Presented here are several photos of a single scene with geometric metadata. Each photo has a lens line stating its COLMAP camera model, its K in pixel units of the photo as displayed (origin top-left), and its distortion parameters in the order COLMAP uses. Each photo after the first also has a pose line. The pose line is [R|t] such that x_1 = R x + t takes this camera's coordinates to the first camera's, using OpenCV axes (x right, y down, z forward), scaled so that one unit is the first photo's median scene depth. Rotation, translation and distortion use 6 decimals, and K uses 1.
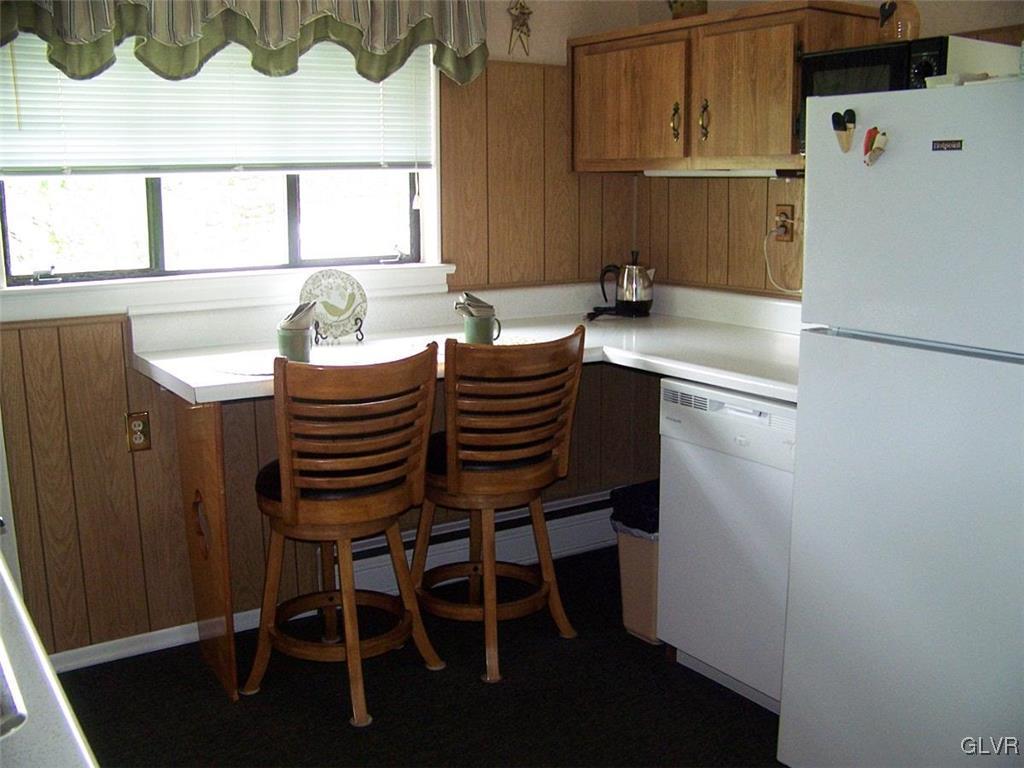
lens RADIAL K [[1133.1, 0, 510.3], [0, 1133.1, 384.3], [0, 0, 1]] dist [-0.009620, 0.000000]
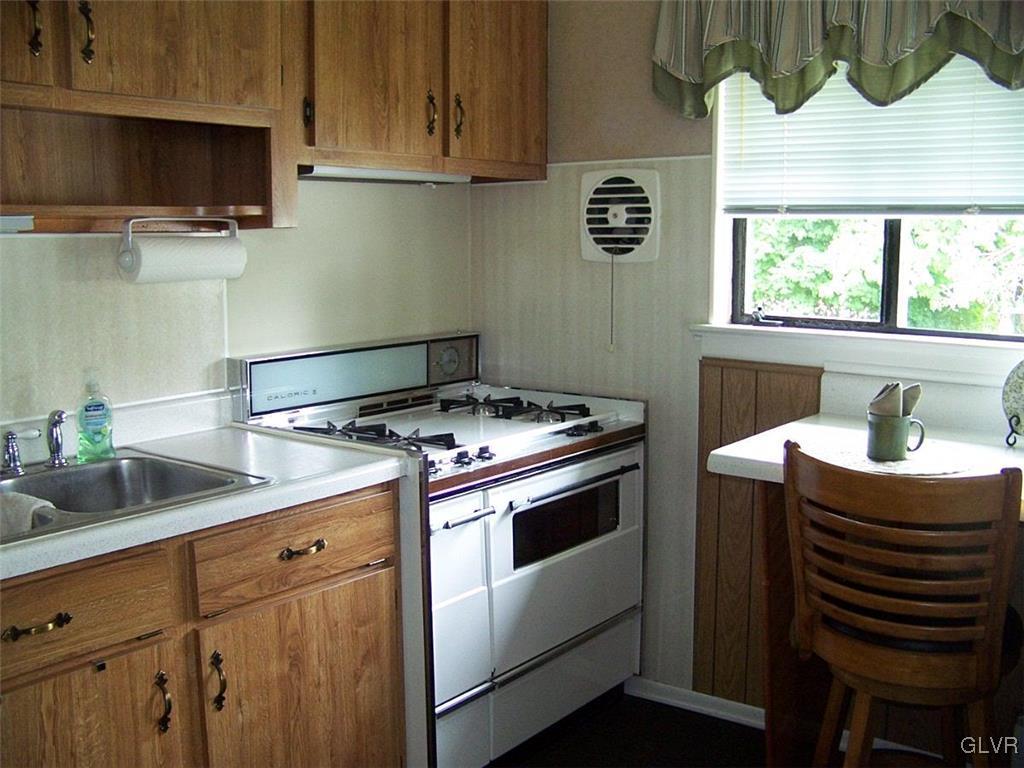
lens RADIAL K [[1133.1, 0, 511.5], [0, 1133.1, 384.6], [0, 0, 1]] dist [-0.009620, 0.000000]
pose [[0.371897, 0.153148, -0.915554, 0.408175], [-0.183008, 0.979035, 0.089429, -0.086907], [0.910055, 0.134295, 0.392127, 0.431744]]
